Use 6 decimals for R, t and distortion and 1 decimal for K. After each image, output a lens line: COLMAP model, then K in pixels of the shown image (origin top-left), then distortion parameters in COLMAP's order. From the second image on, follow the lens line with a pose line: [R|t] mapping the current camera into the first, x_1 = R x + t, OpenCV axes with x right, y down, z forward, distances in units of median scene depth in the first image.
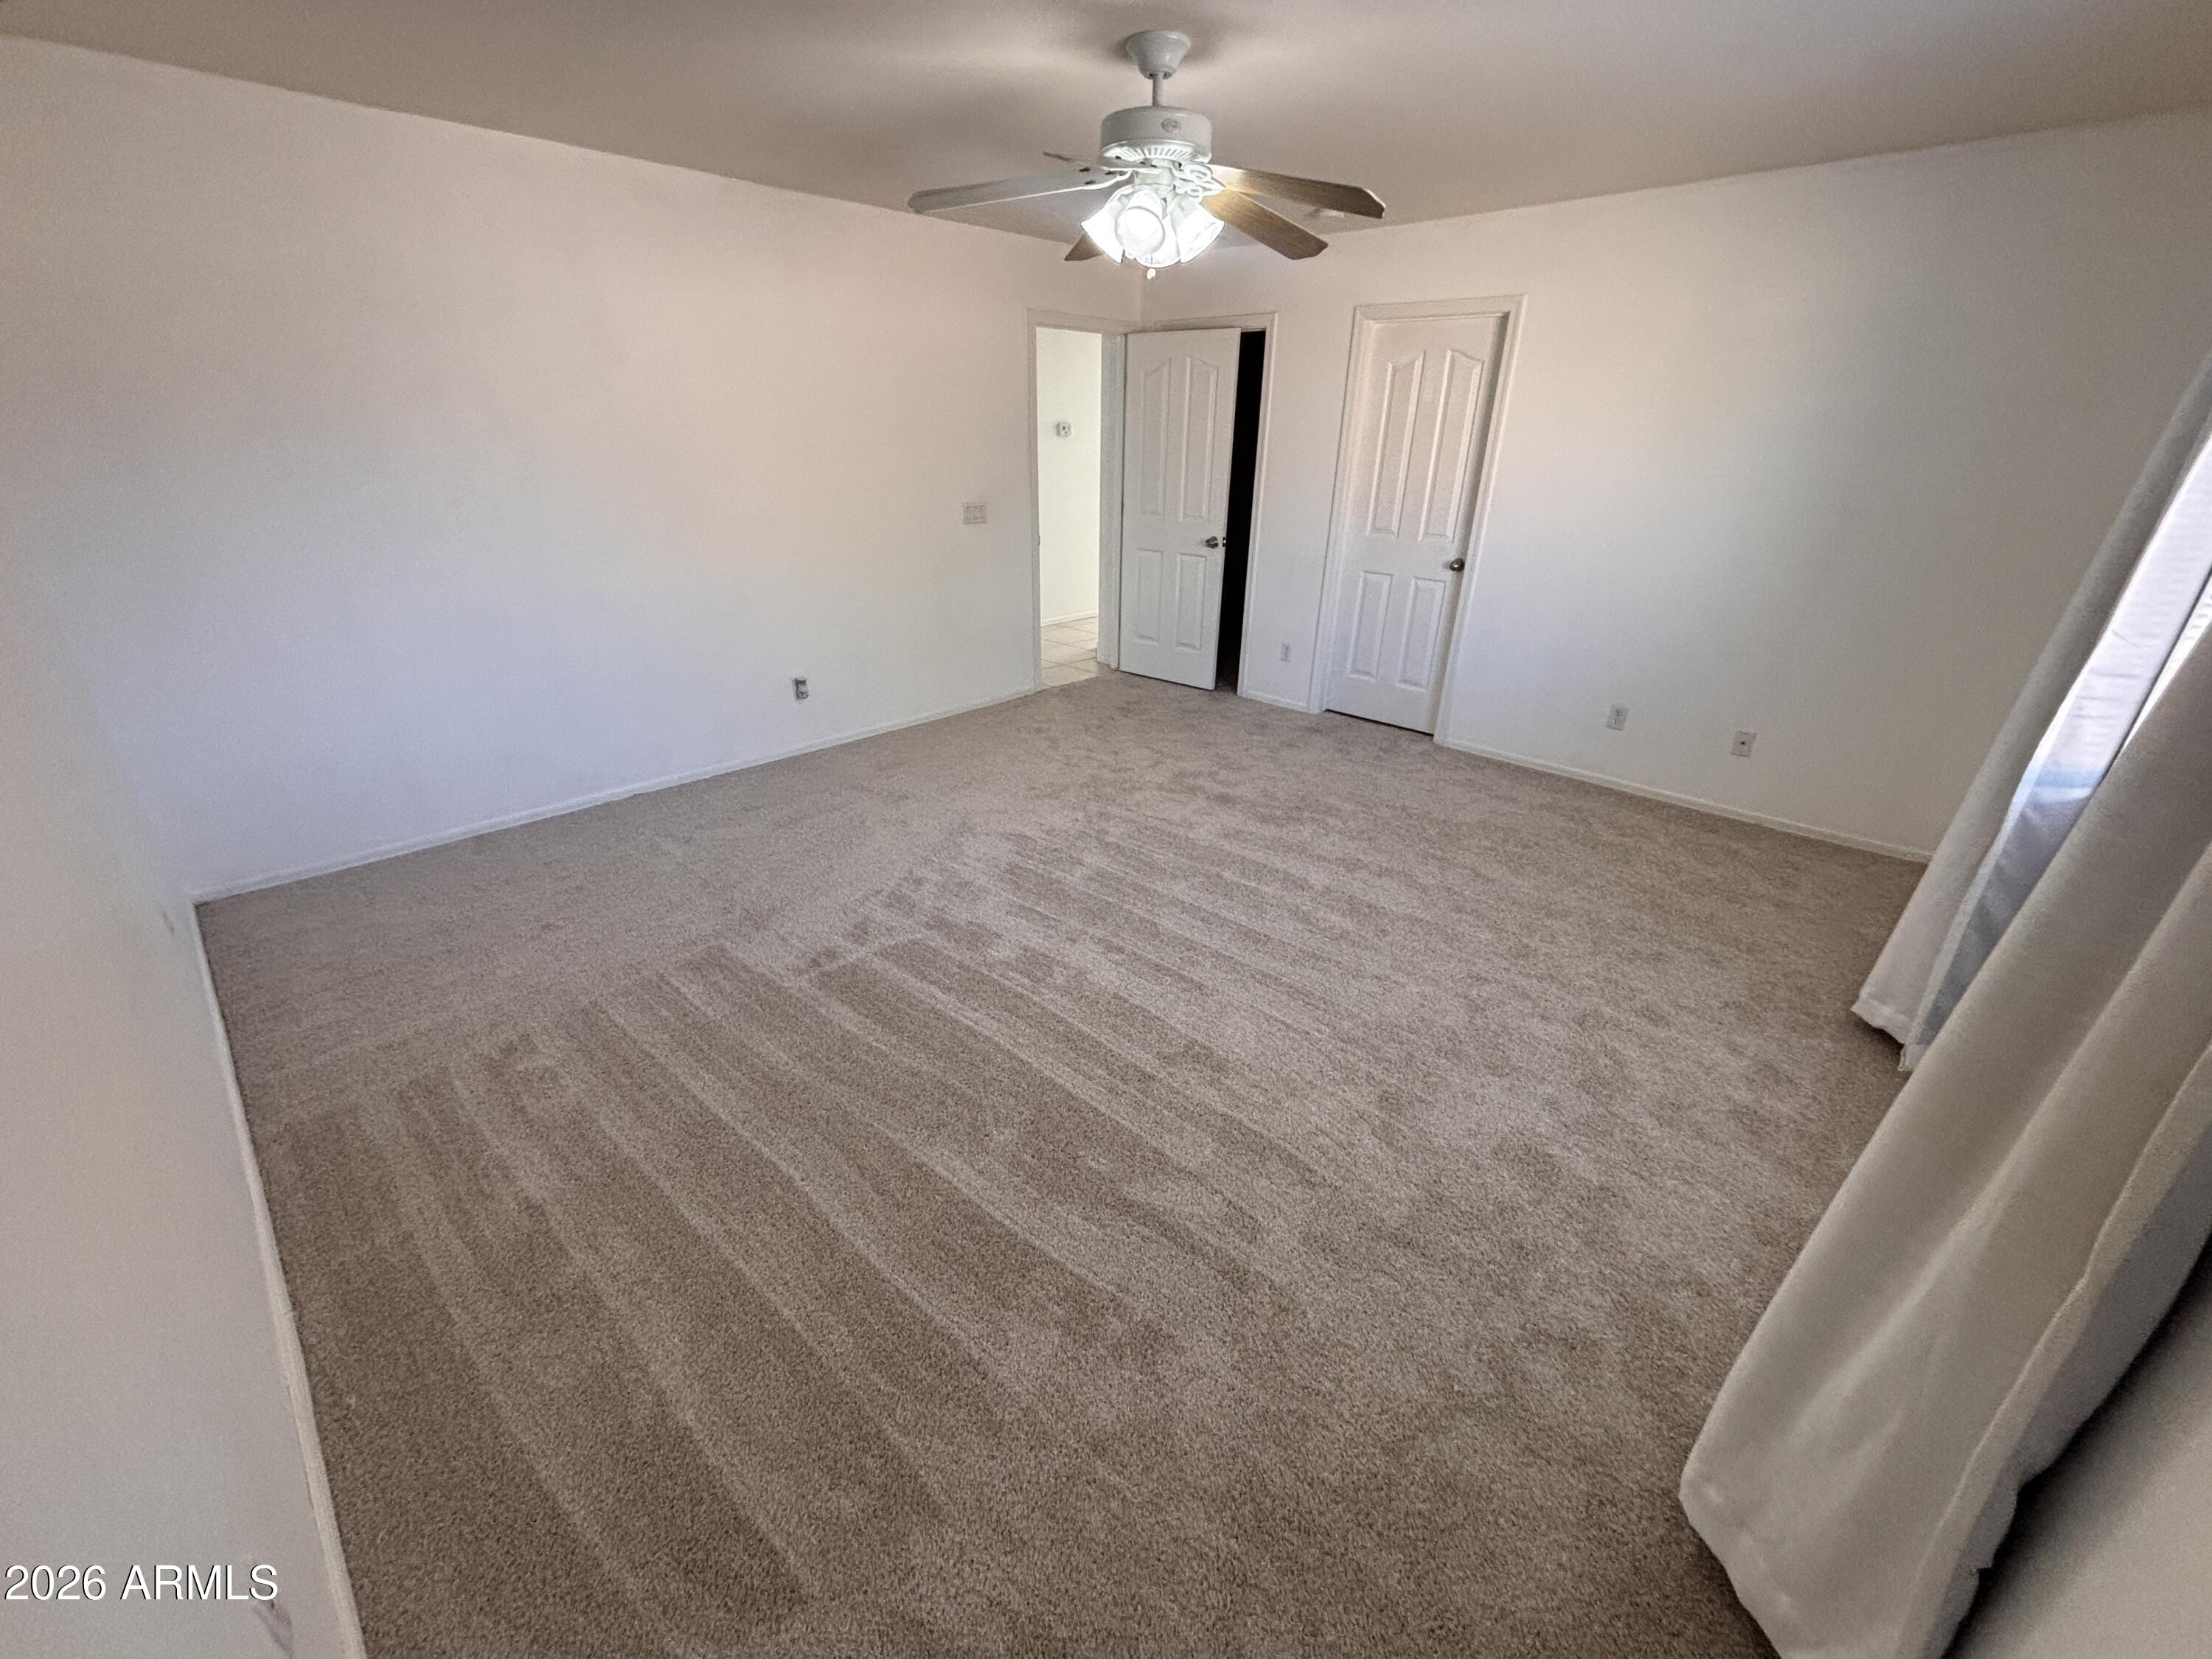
lens RADIAL K [[888.5, 0, 1103.3], [0, 888.5, 821.5], [0, 0, 1]] dist [0.040200, -0.016801]
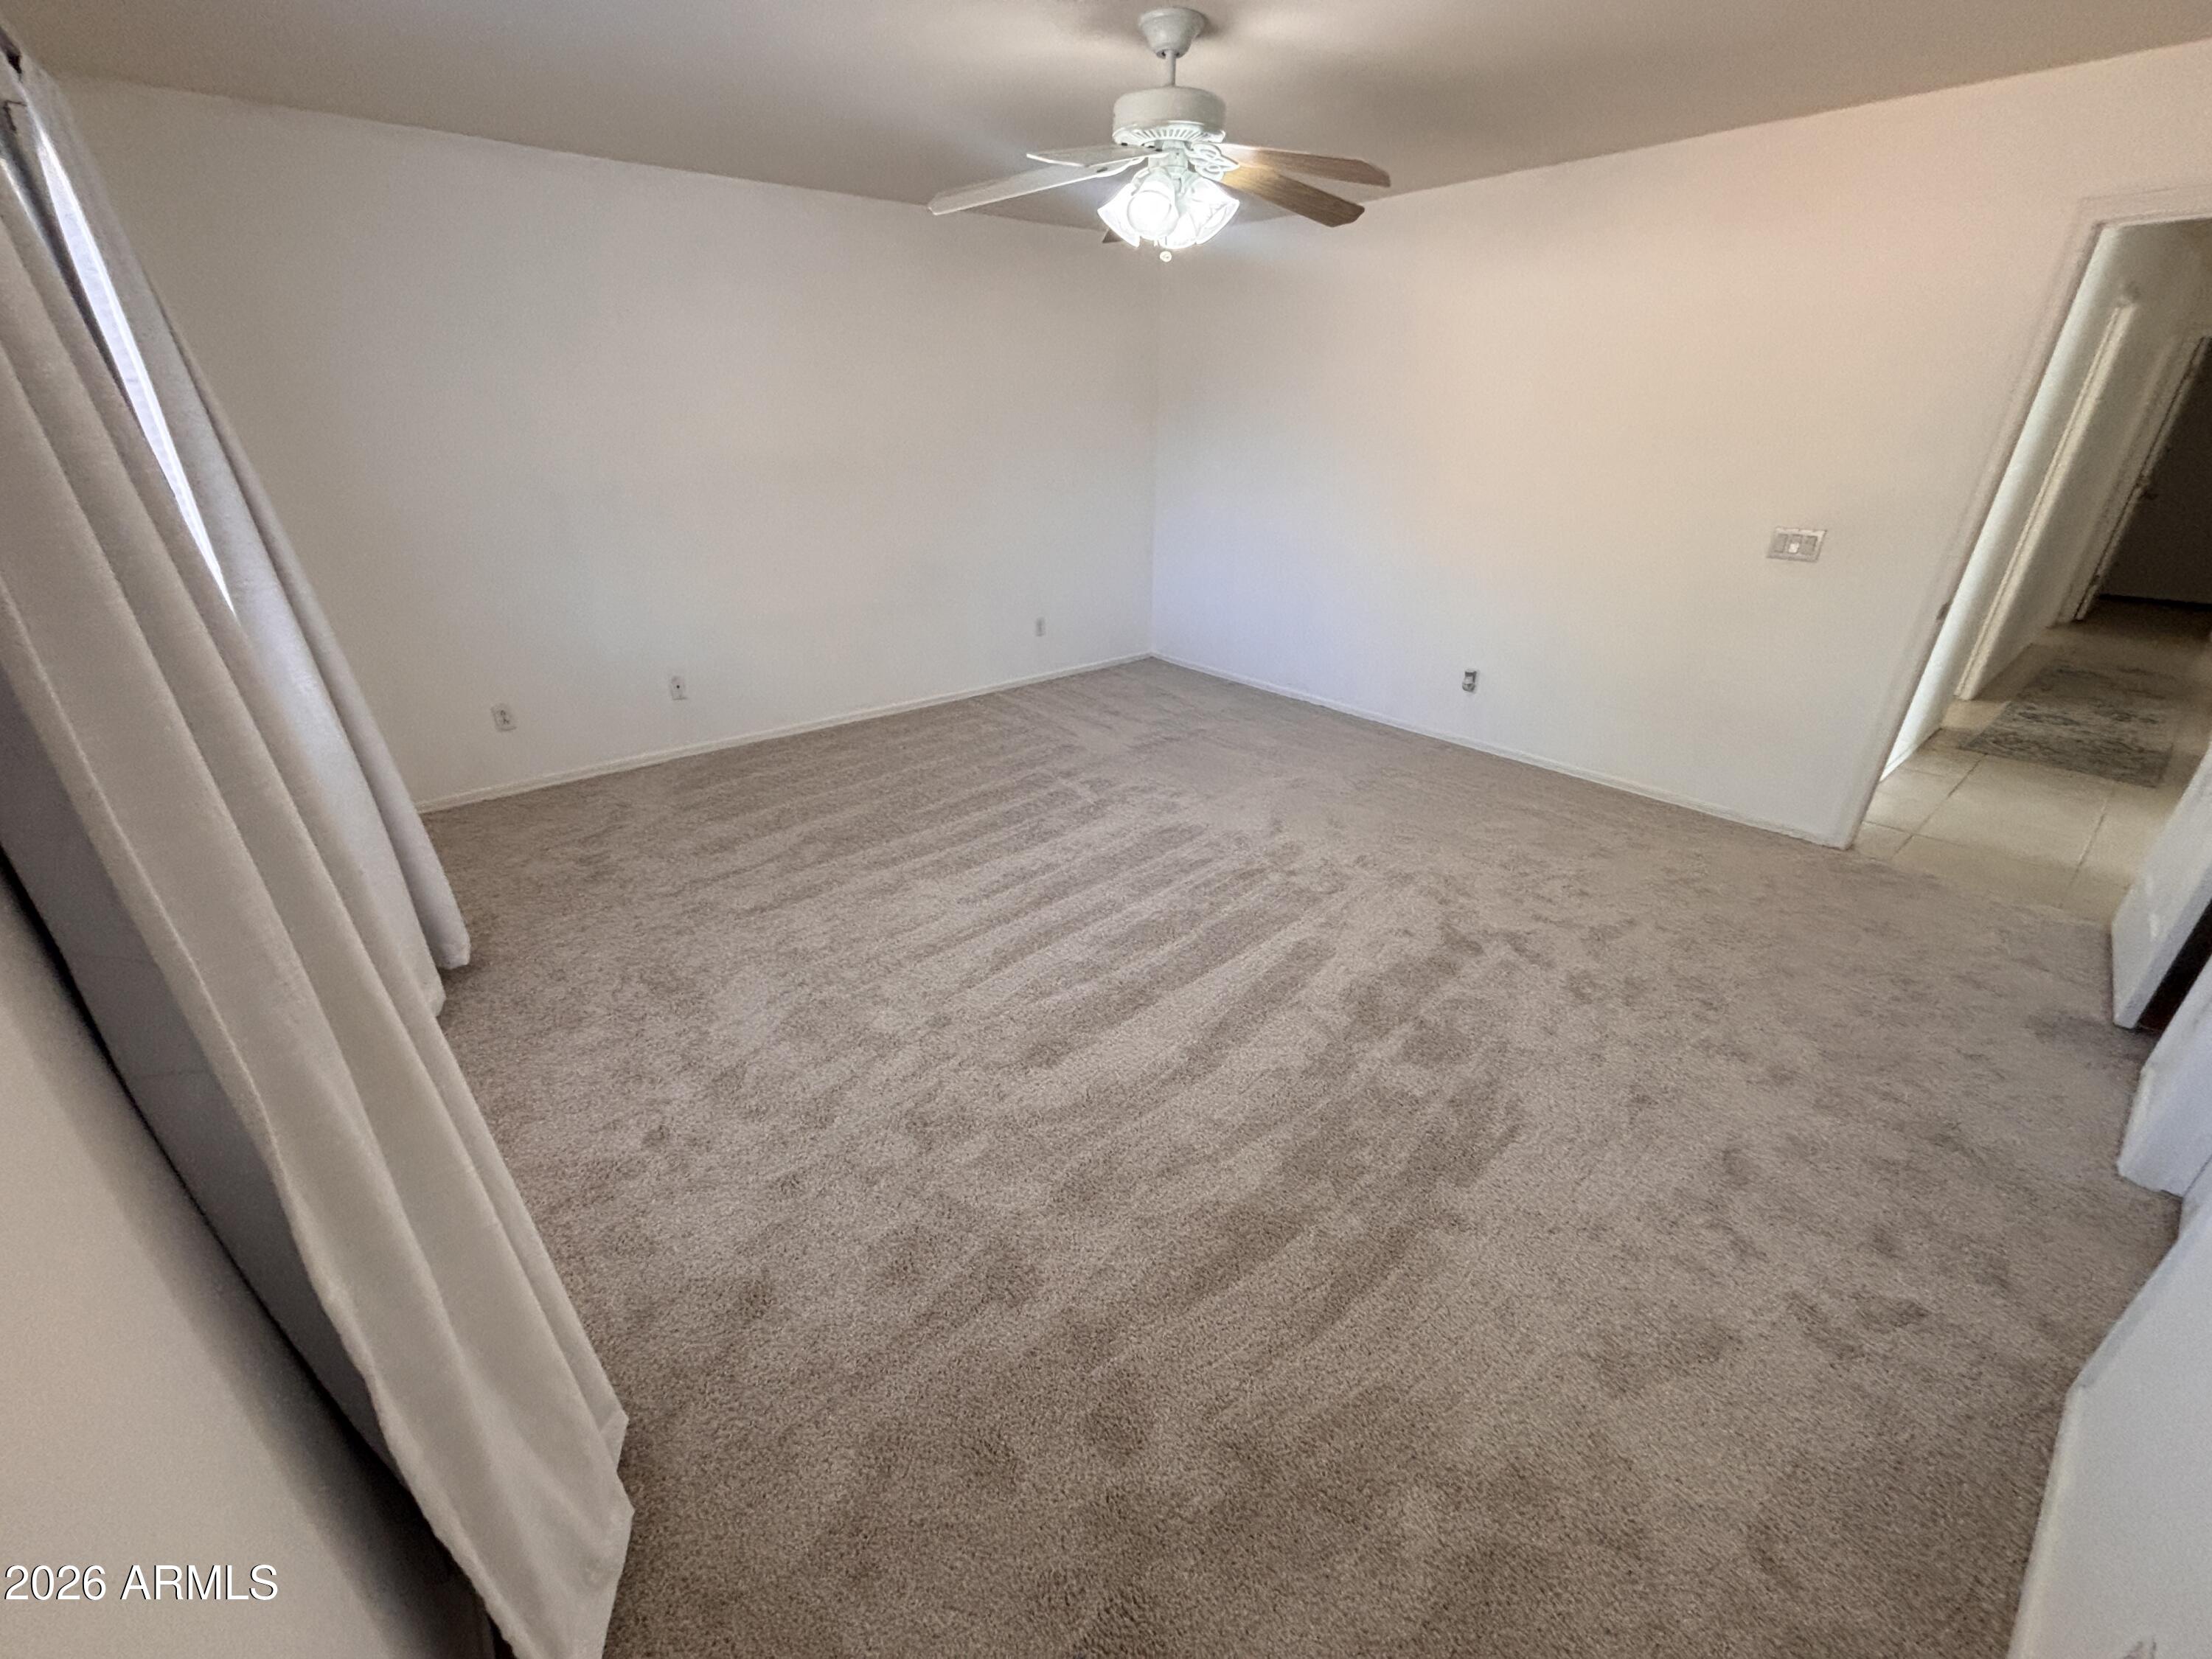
lens RADIAL K [[888.5, 0, 1103.3], [0, 888.5, 821.5], [0, 0, 1]] dist [0.040200, -0.016801]
pose [[-0.111752, 0.406144, -0.906950, 0.881037], [-0.397438, 0.818229, 0.415384, -0.355603], [0.910799, 0.406877, 0.069978, 0.813716]]
